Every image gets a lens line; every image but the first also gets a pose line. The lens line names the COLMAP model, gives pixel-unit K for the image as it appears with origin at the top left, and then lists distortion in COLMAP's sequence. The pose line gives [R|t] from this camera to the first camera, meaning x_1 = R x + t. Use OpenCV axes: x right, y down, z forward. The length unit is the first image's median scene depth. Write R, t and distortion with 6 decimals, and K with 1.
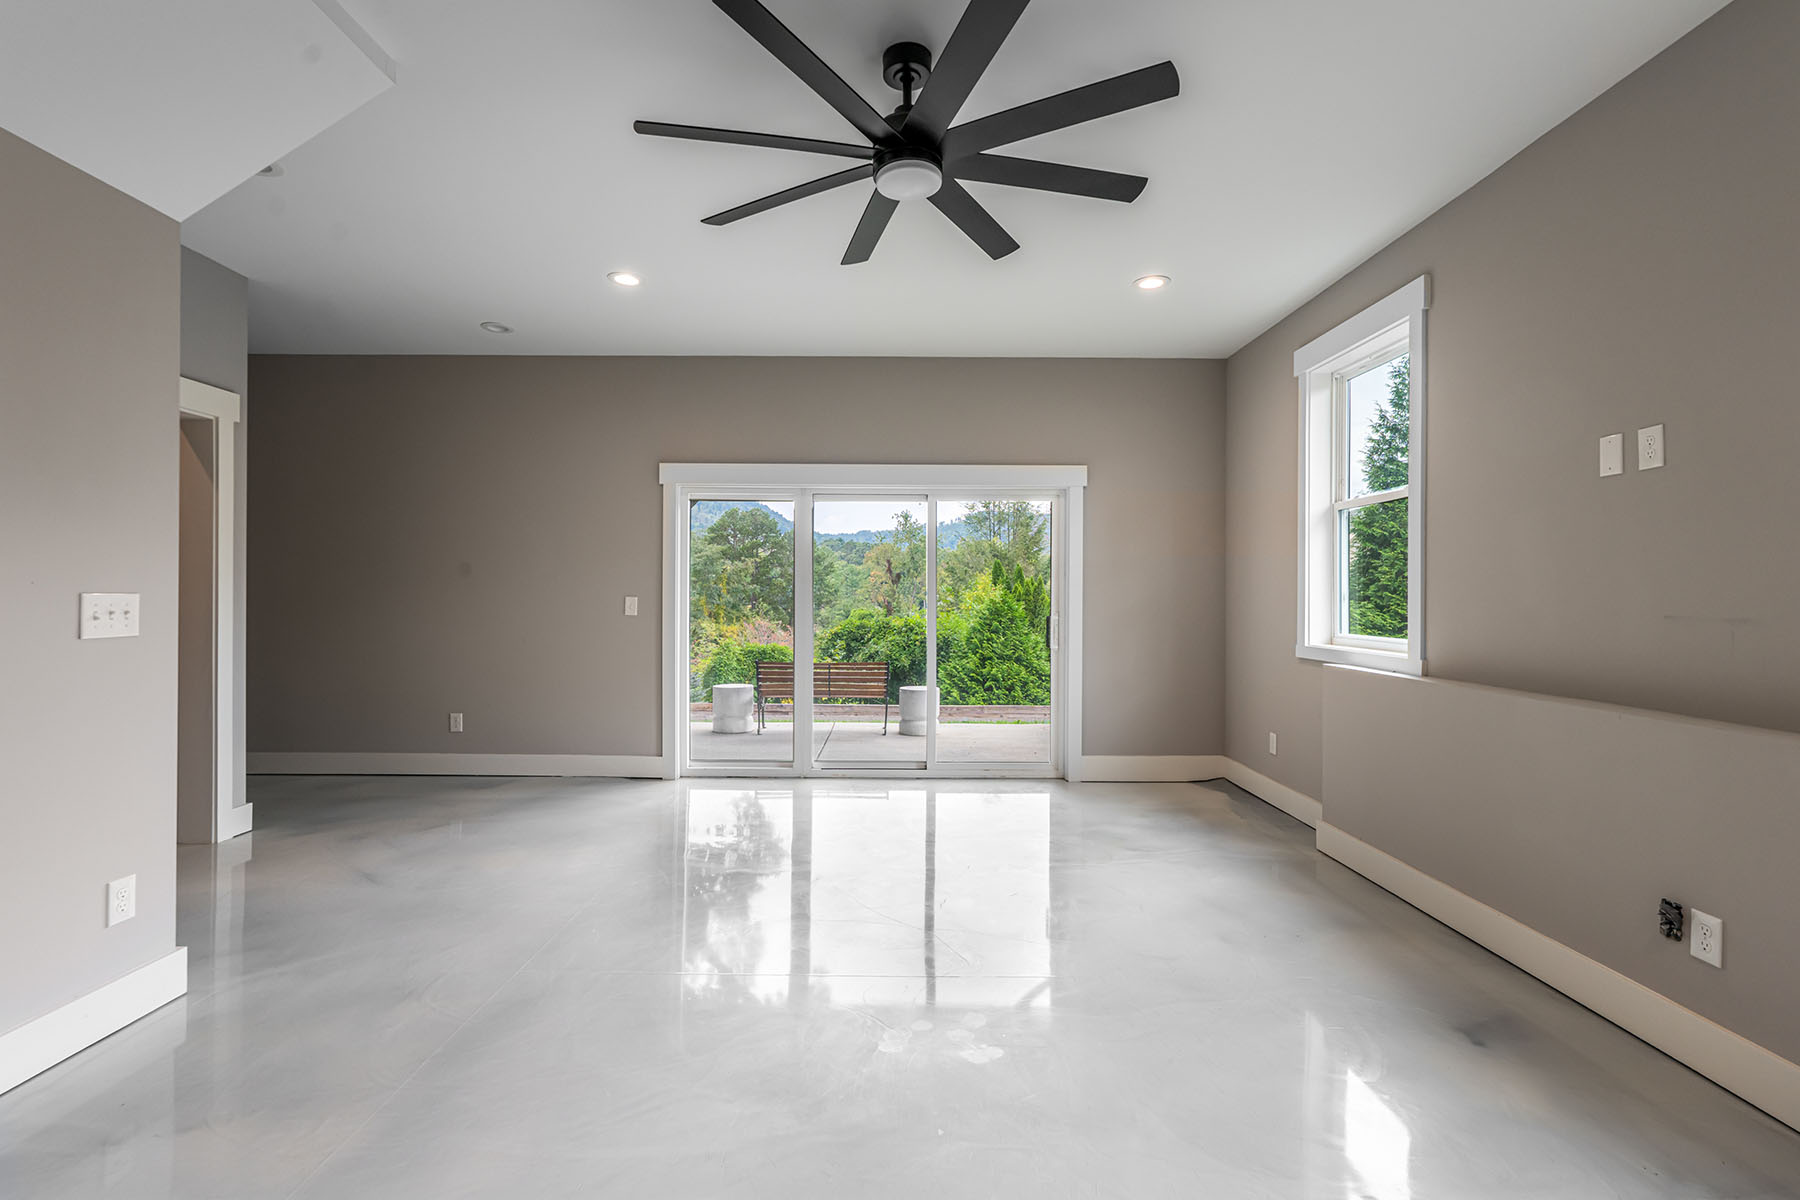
lens RADIAL K [[839.4, 0, 903.0], [0, 839.4, 604.0], [0, 0, 1]] dist [0.027701, 0.000295]
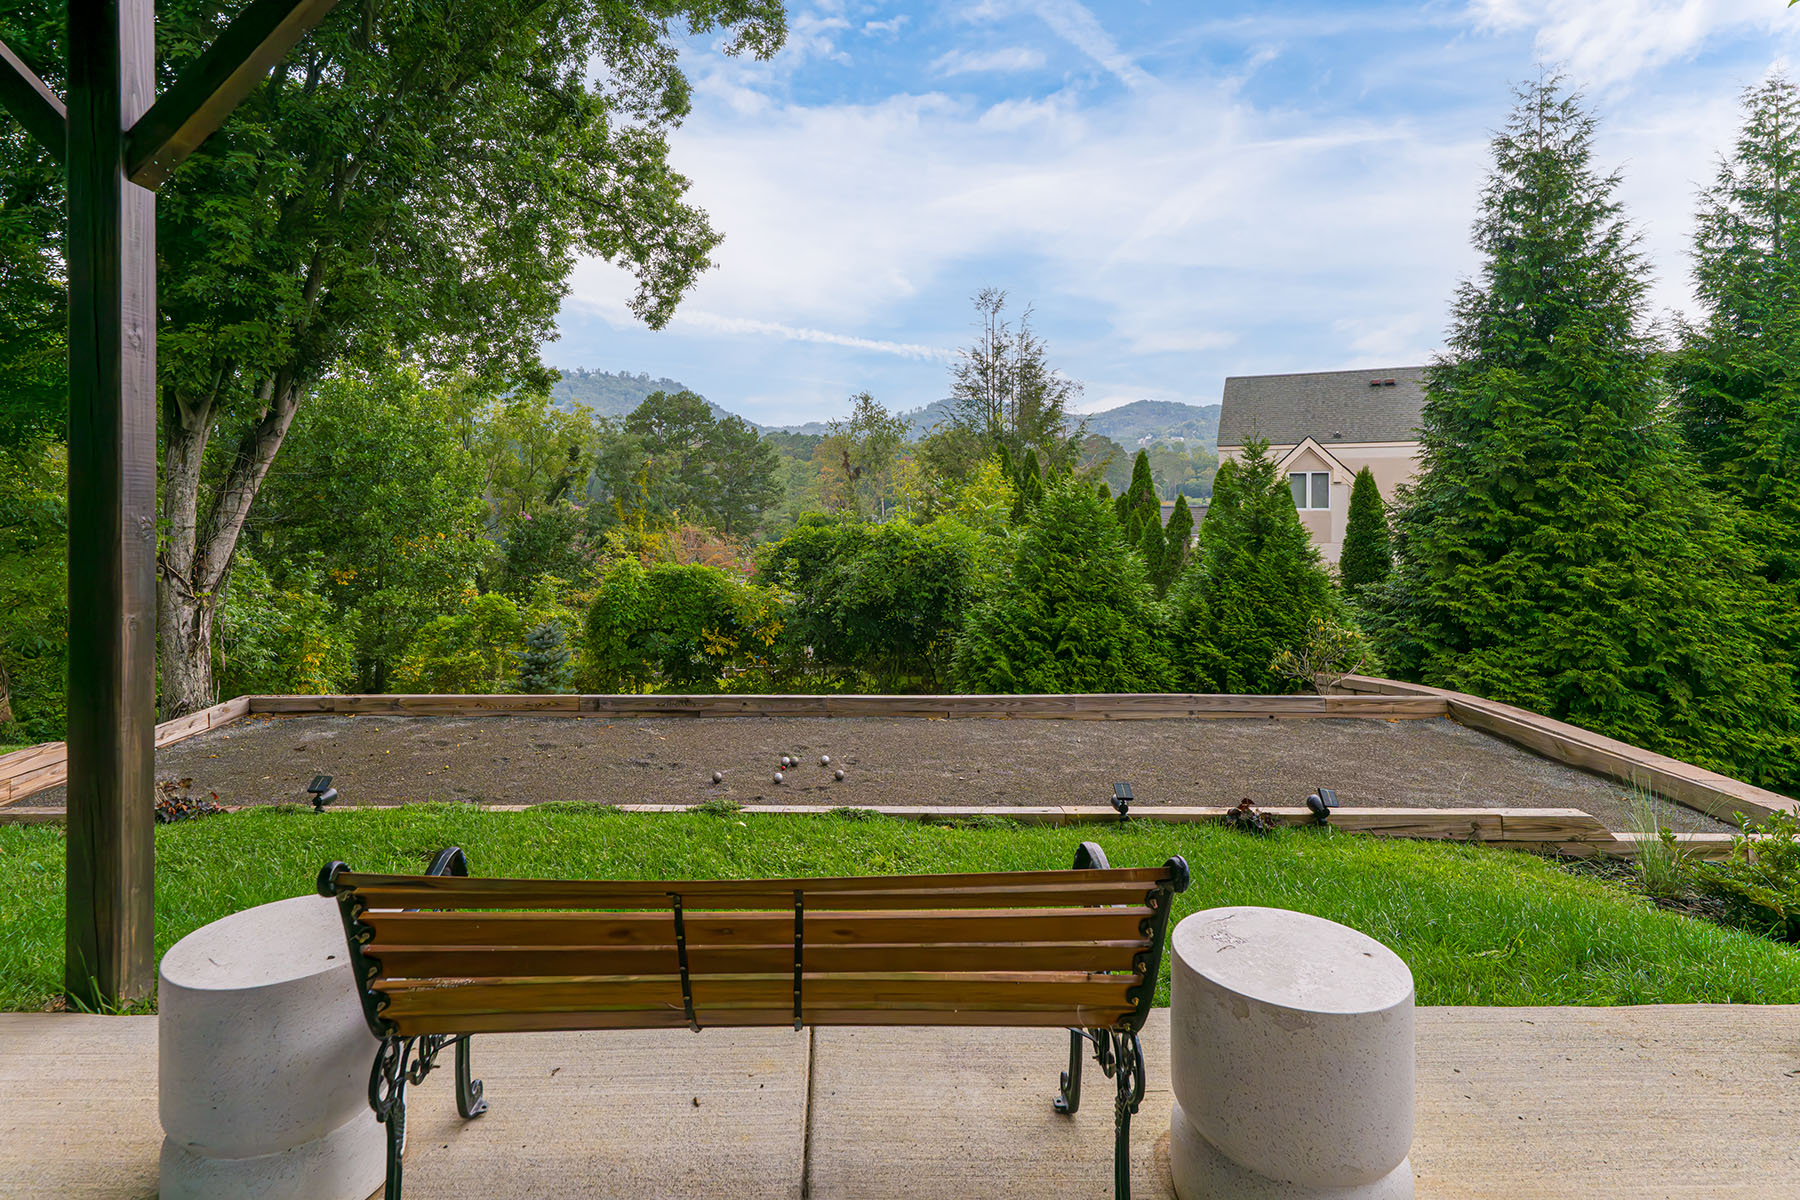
lens RADIAL K [[943.5, 0, 857.5], [0, 943.5, 505.3], [0, 0, 1]] dist [-0.000325, -0.000185]
pose [[0.999955, -0.009464, 0.001164, -0.021134], [0.009463, 0.999955, 0.000435, 0.000368], [-0.001168, -0.000424, 0.999999, 0.228763]]
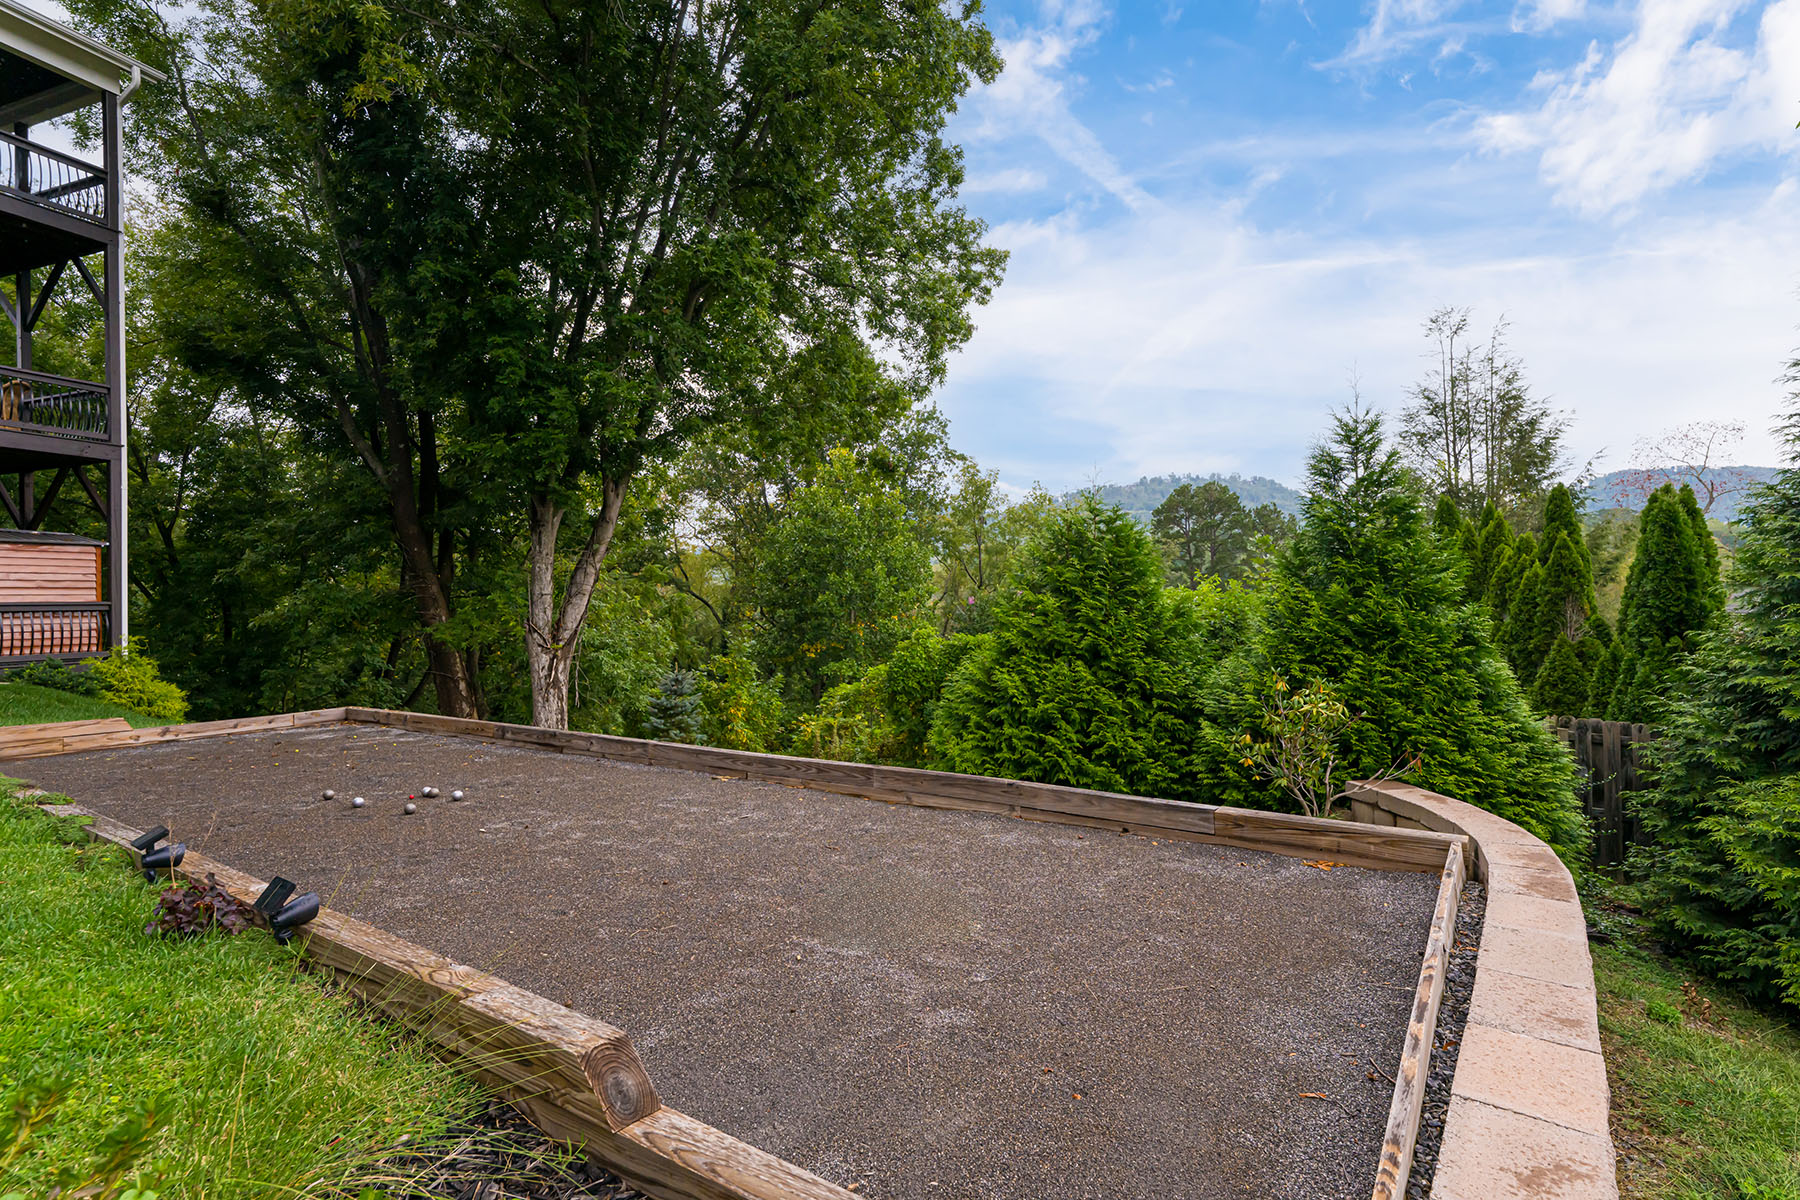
lens RADIAL K [[885.3, 0, 902.7], [0, 885.3, 597.3], [0, 0, 1]] dist [0.004378, 0.000086]
pose [[0.828573, -0.023488, -0.559388, 0.189528], [0.017304, 0.999717, -0.016346, 0.027360], [0.559614, 0.003864, 0.828744, 0.370694]]
